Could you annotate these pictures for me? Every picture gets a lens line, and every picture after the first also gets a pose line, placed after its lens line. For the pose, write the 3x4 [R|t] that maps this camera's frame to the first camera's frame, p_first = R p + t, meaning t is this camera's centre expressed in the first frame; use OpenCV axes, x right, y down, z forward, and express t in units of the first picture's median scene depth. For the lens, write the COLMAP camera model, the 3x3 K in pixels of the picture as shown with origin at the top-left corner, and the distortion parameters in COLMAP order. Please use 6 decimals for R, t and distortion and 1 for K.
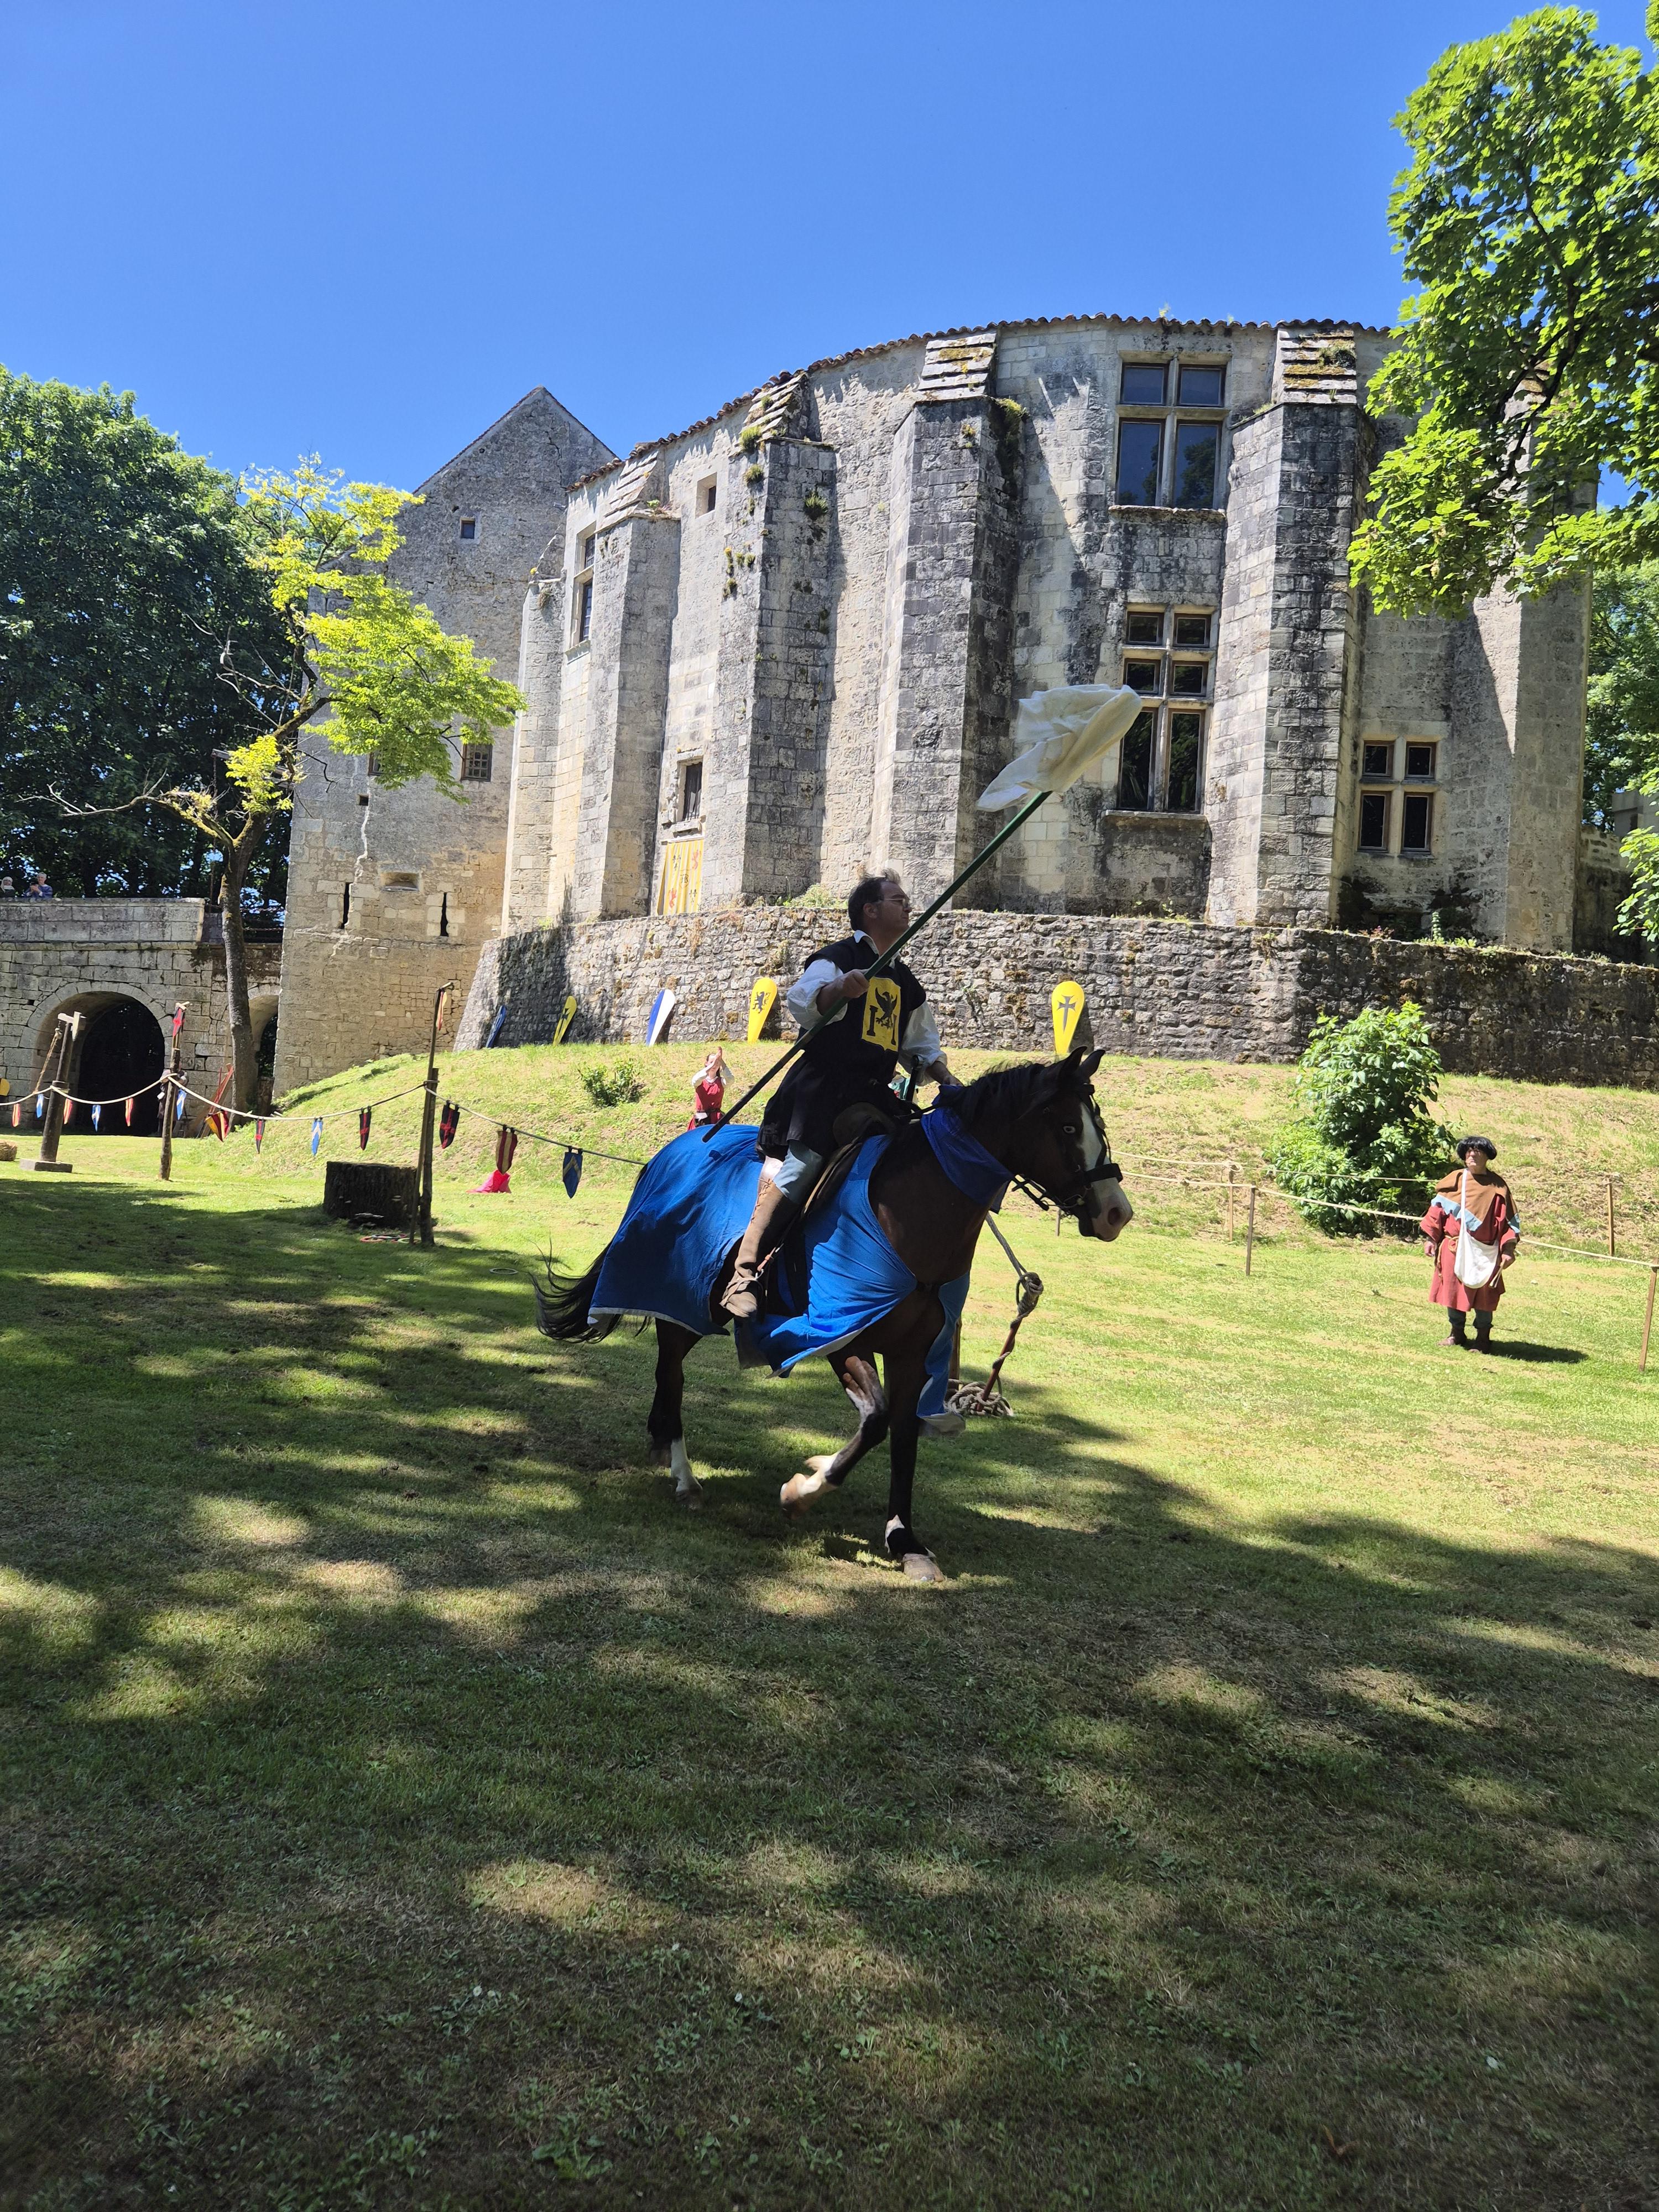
lens RADIAL K [[1515.7, 0, 838.1], [0, 1515.7, 1093.8], [0, 0, 1]] dist [0.041011, -0.006864]
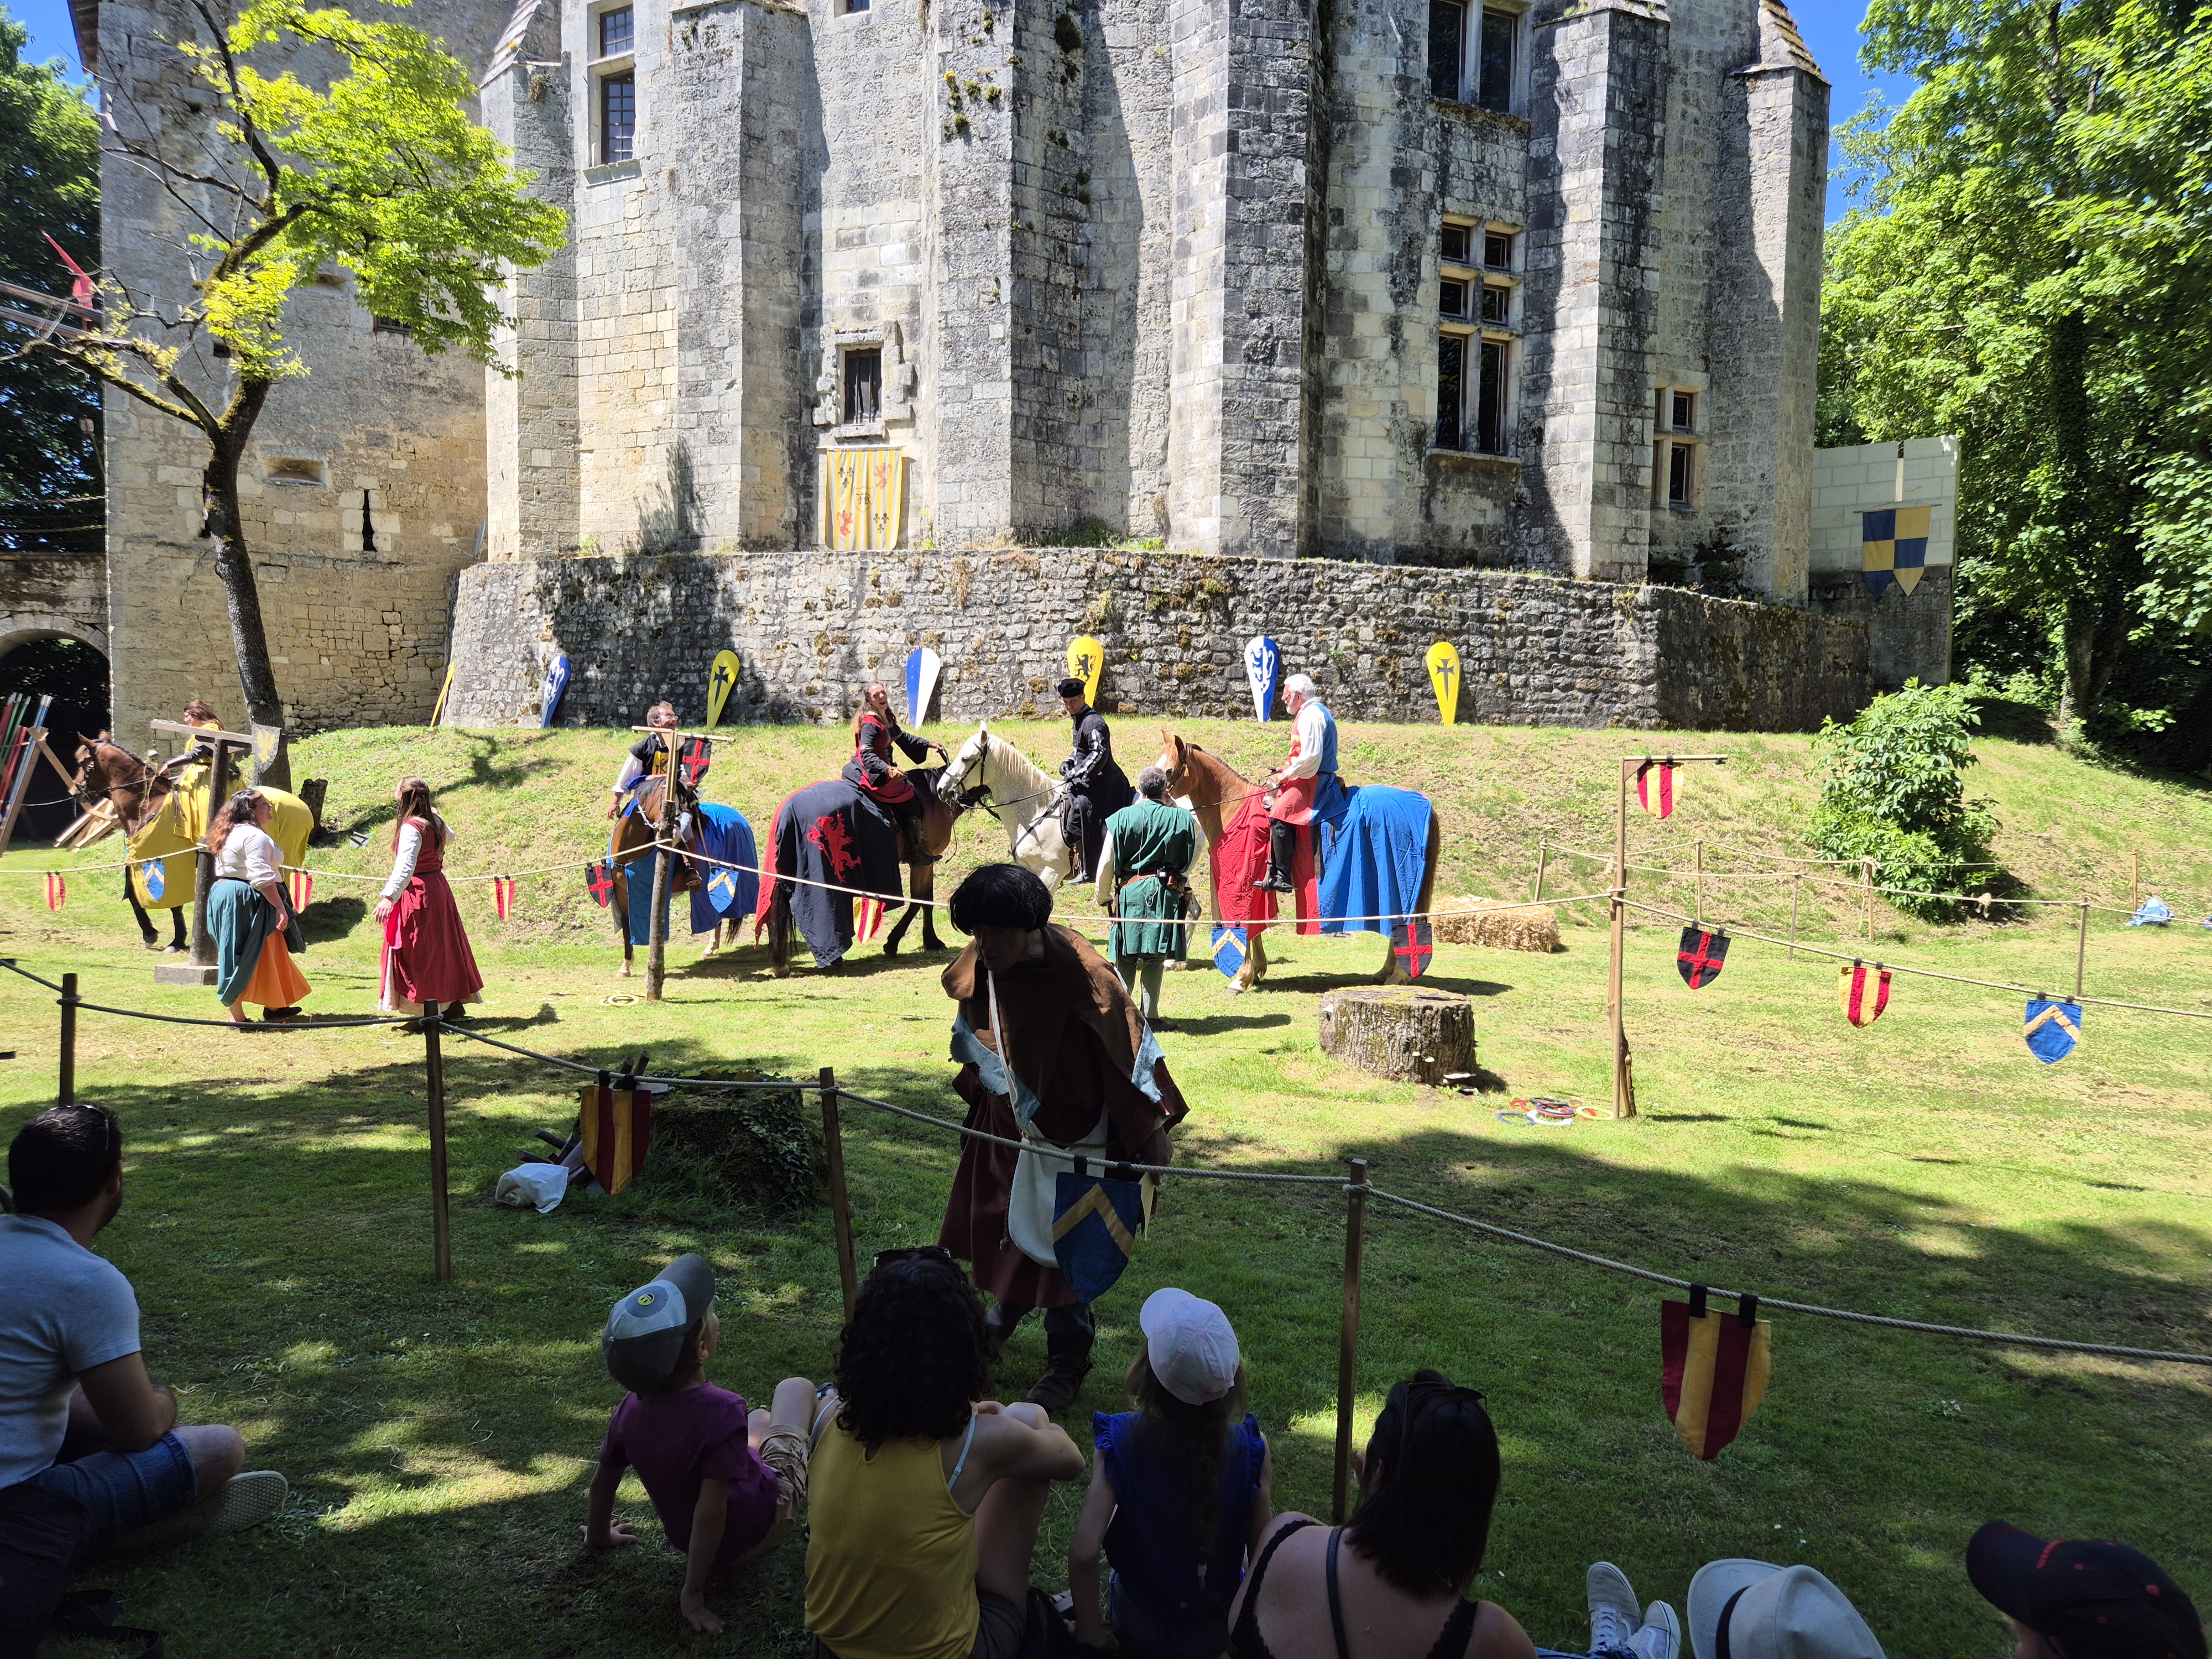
lens RADIAL K [[1515.7, 0, 1105.4], [0, 1515.7, 837.9], [0, 0, 1]] dist [0.041011, -0.006864]
pose [[0.887956, -0.072096, 0.454243, -0.422975], [0.022767, 0.993317, 0.113152, -0.061779], [-0.459365, -0.090132, 0.883663, 0.261507]]
